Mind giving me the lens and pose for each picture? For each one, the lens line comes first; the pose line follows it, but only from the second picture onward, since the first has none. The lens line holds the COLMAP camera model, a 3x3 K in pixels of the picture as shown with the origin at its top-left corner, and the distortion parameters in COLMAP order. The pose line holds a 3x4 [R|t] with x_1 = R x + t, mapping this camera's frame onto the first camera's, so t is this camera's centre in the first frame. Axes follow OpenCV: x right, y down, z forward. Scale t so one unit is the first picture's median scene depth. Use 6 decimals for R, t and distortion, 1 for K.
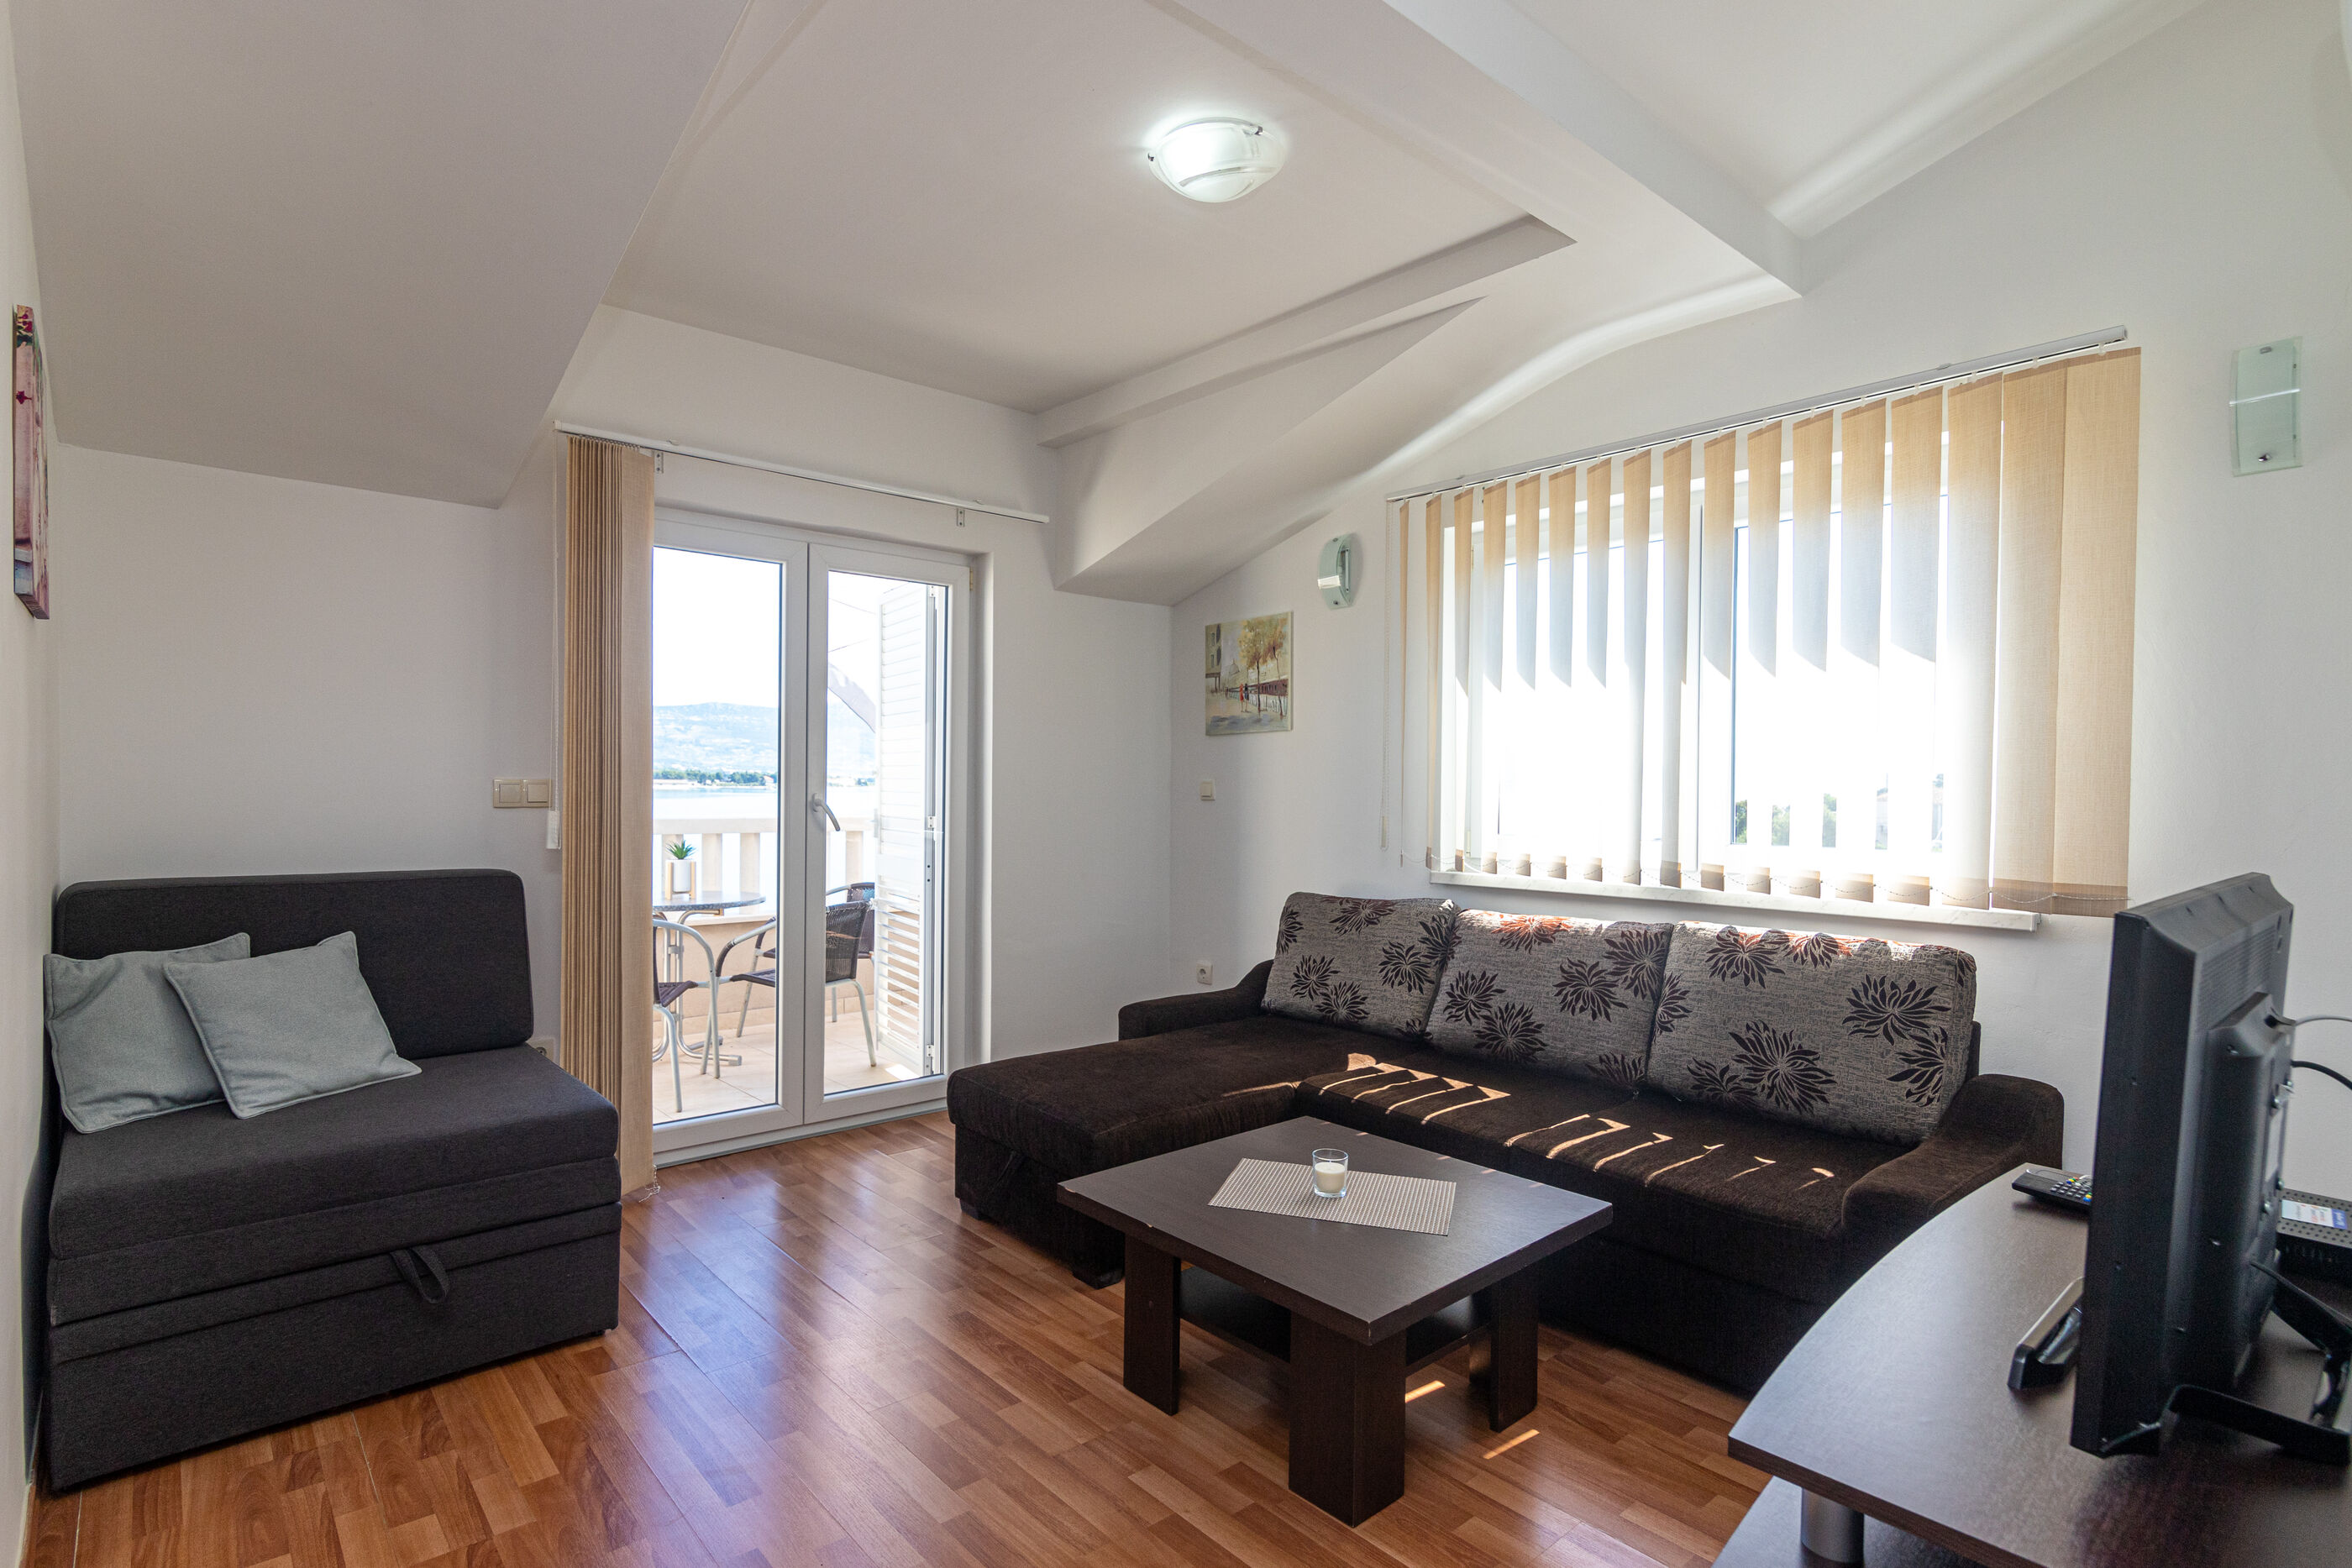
lens RADIAL K [[1174.8, 0, 1155.2], [0, 1174.8, 796.2], [0, 0, 1]] dist [0.011996, -0.003856]
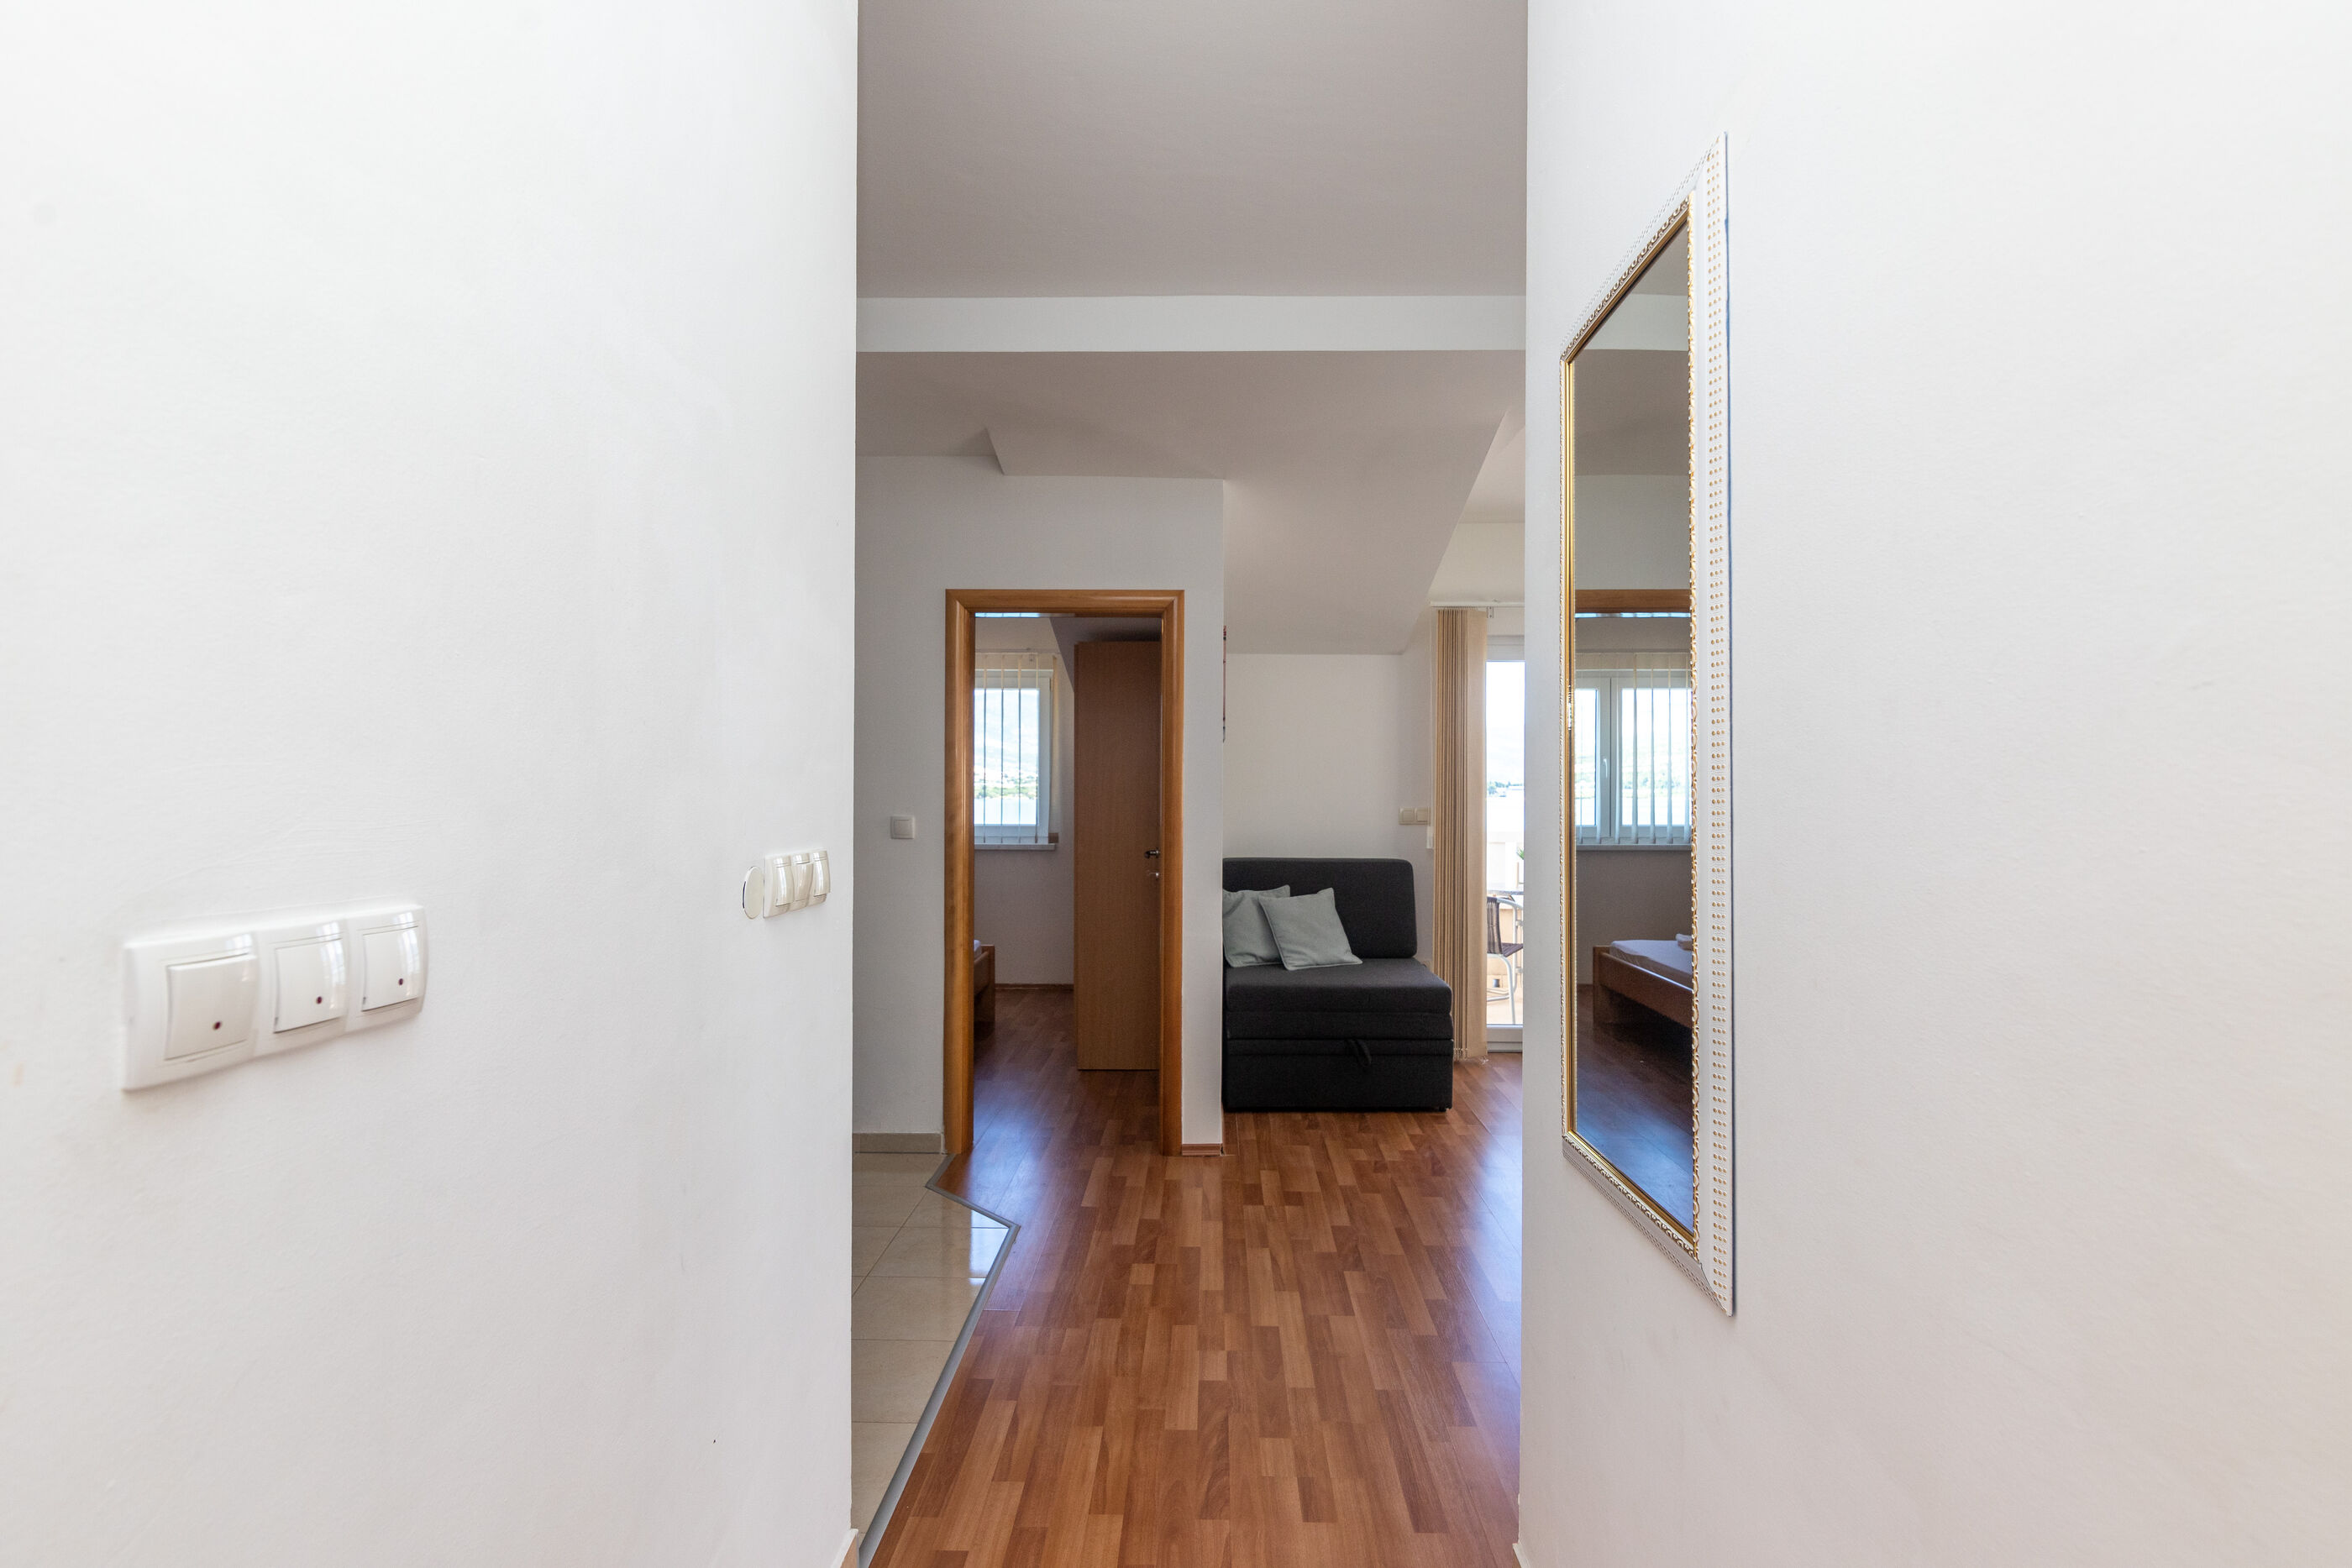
lens RADIAL K [[1089.6, 0, 1173.0], [0, 1089.6, 799.4], [0, 0, 1]] dist [-0.011533, -0.000949]
pose [[0.735670, -0.005544, -0.677317, 0.700143], [-0.005172, 0.999891, -0.013802, -0.007600], [0.677320, 0.013657, 0.735562, -1.019498]]
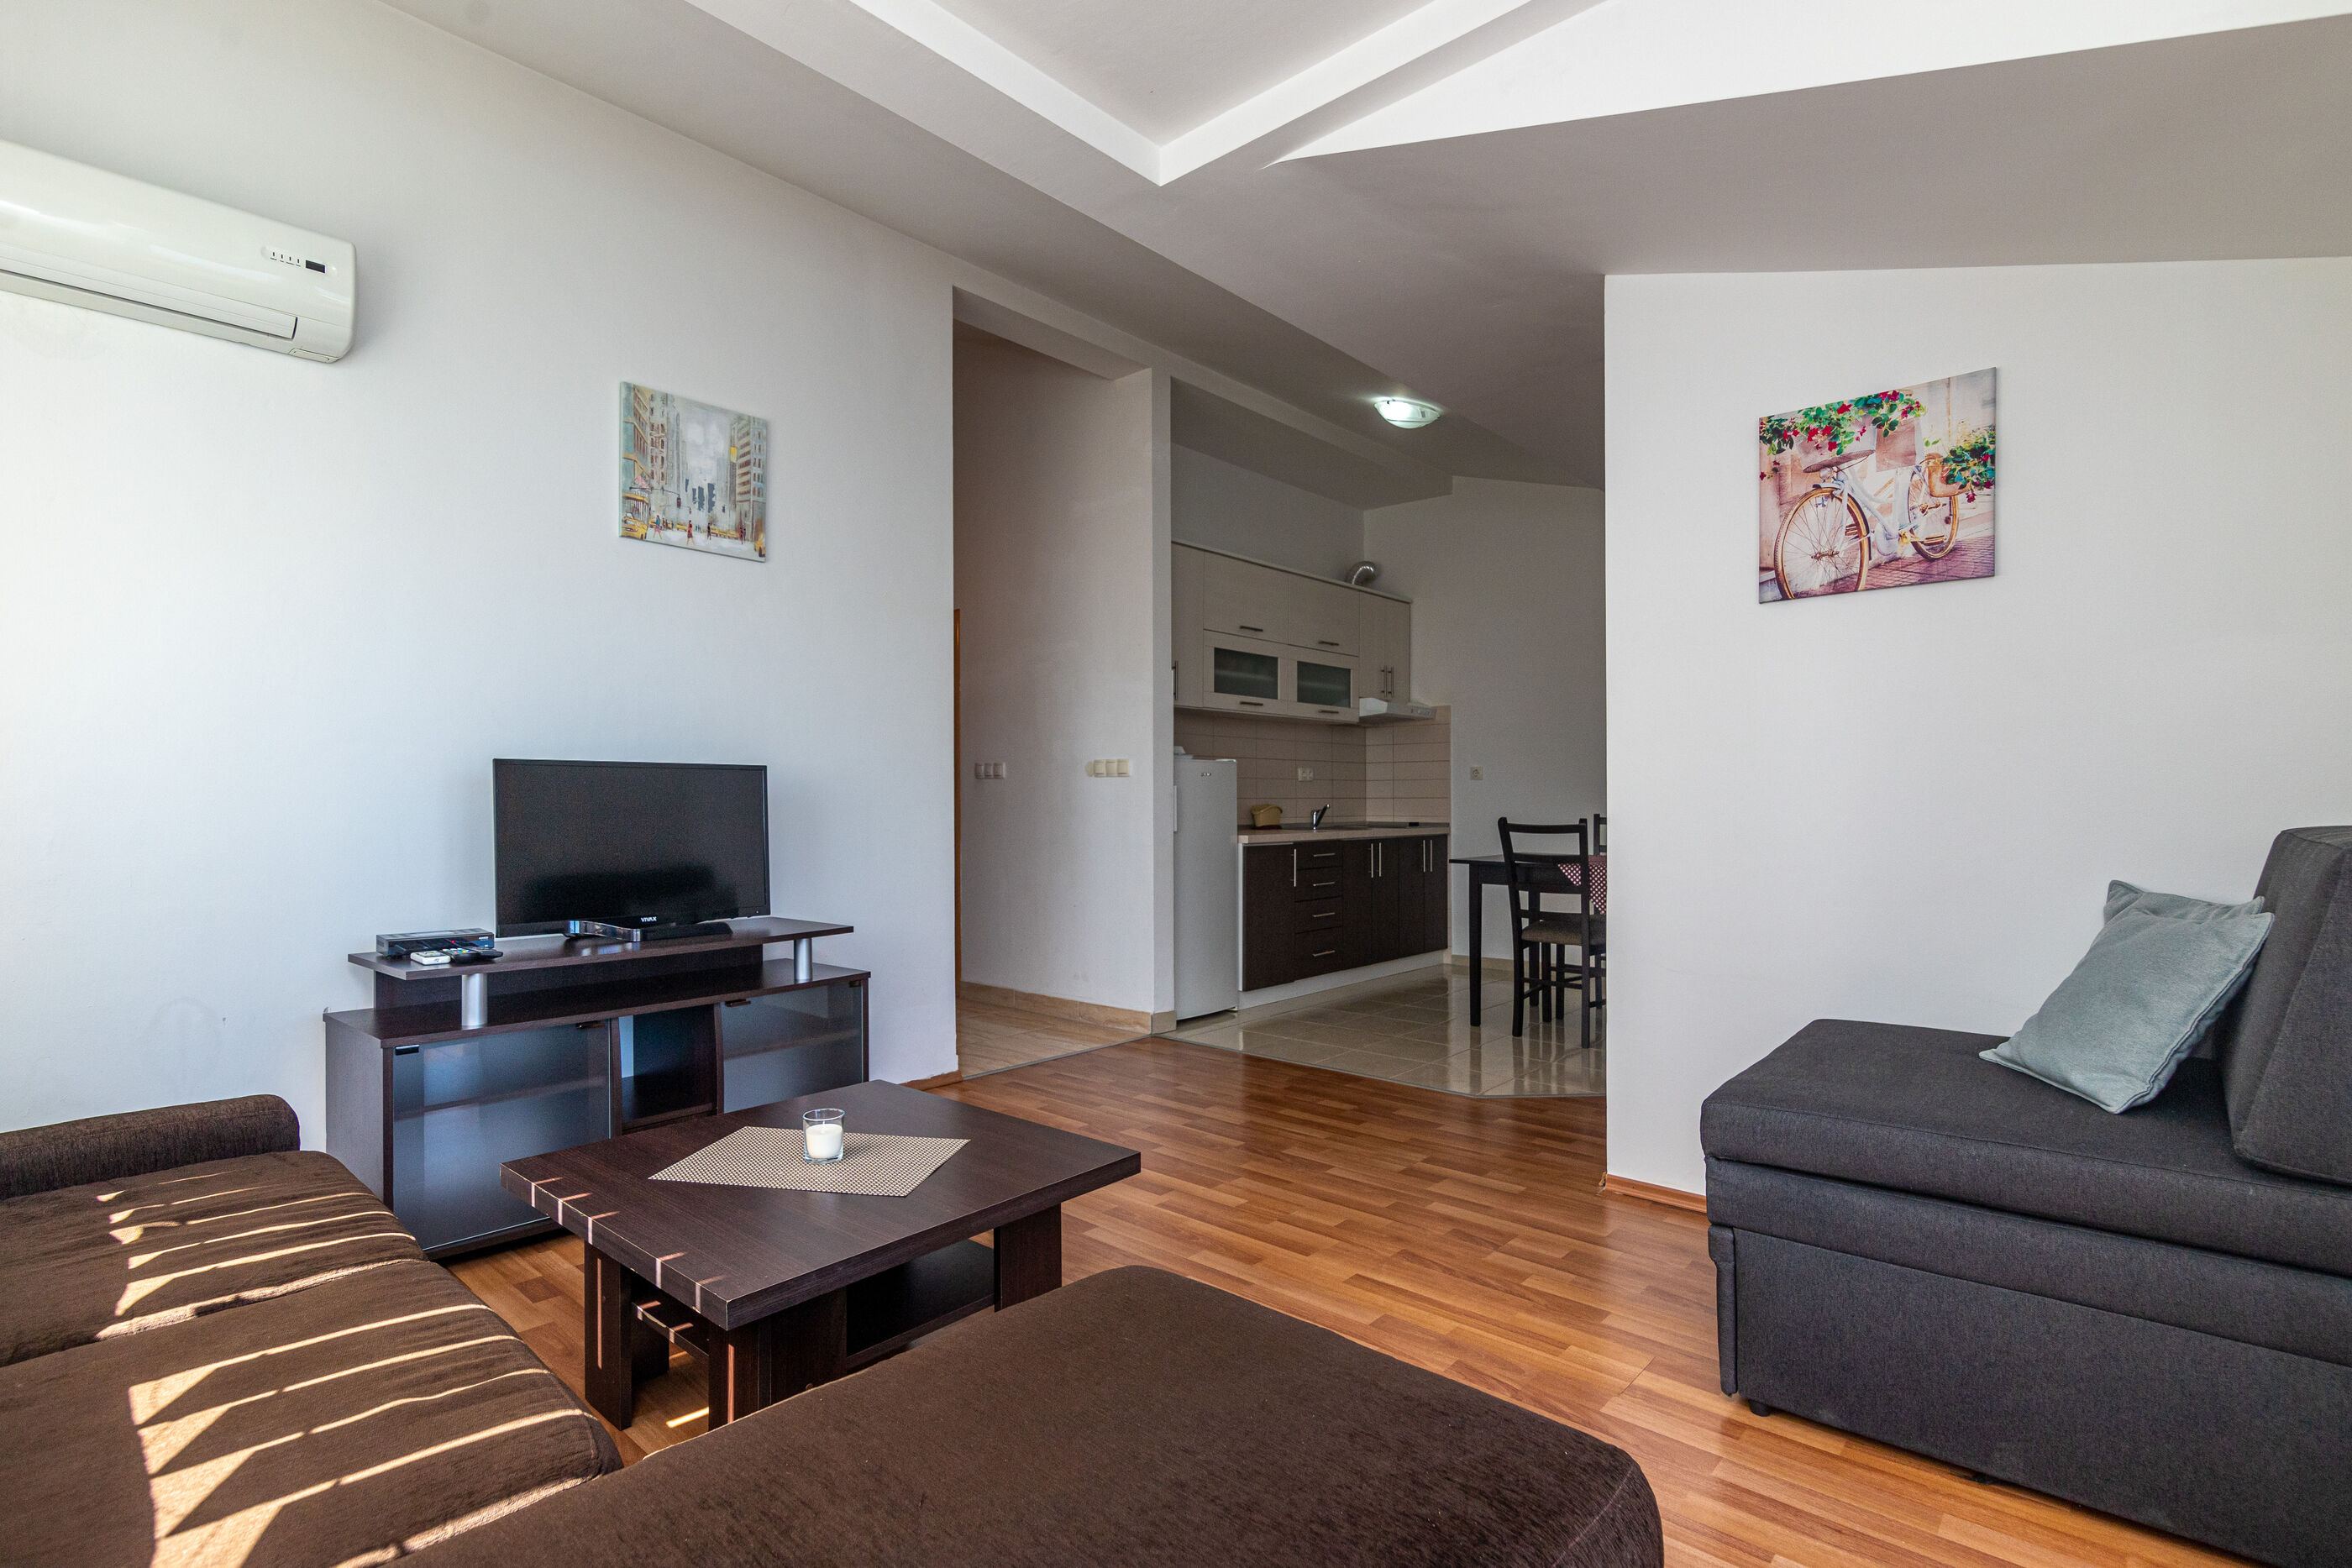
lens RADIAL K [[1089.6, 0, 1103.9], [0, 1089.6, 803.3], [0, 0, 1]] dist [-0.011533, -0.000949]
pose [[-0.995606, -0.003883, -0.093559, 0.043208], [-0.005696, 0.999801, 0.019116, 0.090800], [0.093466, 0.019565, -0.995430, 3.107806]]
